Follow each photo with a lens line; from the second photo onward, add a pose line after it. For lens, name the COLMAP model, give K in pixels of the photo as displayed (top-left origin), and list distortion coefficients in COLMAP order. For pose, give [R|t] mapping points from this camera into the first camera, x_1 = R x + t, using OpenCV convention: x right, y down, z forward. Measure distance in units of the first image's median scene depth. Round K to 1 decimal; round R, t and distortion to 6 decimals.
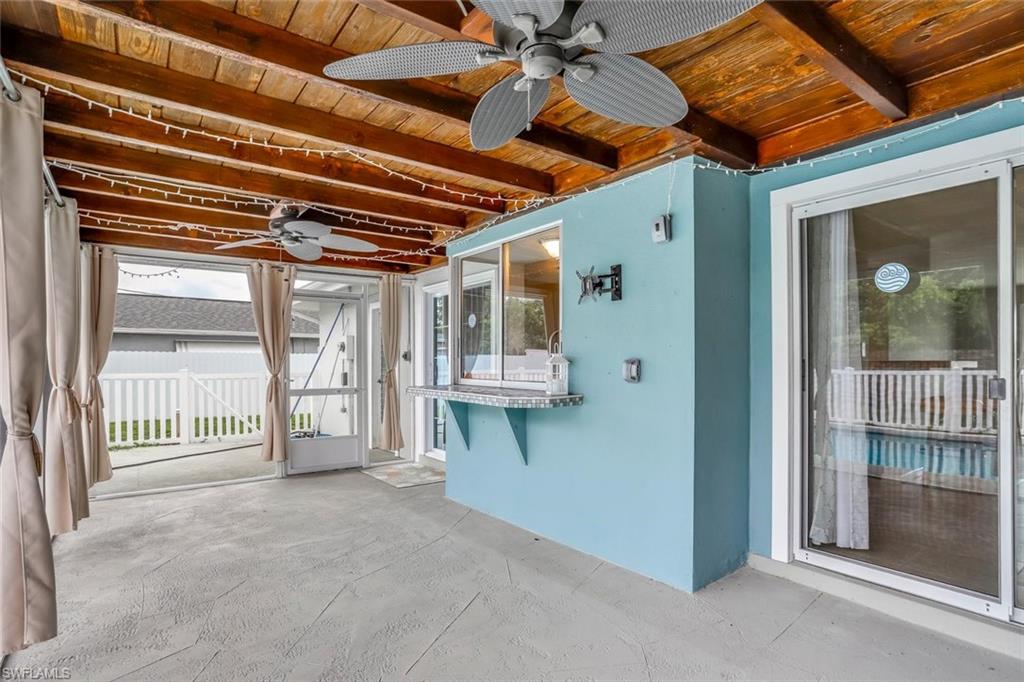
lens RADIAL K [[524.3, 0, 514.5], [0, 524.3, 347.8], [0, 0, 1]] dist [-0.056779, 0.025101]
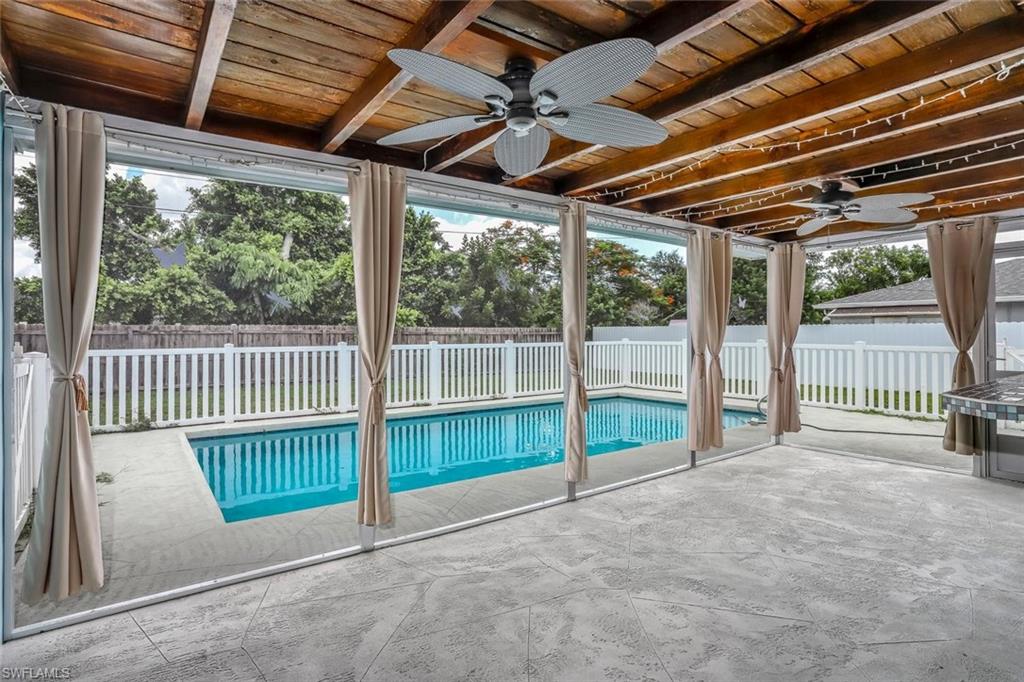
lens RADIAL K [[524.3, 0, 514.5], [0, 524.3, 347.8], [0, 0, 1]] dist [-0.056779, 0.025101]
pose [[-0.011160, 0.028758, -0.999524, 0.606275], [0.033816, 0.999025, 0.028366, -0.005660], [0.999366, -0.033483, -0.012122, 0.446826]]
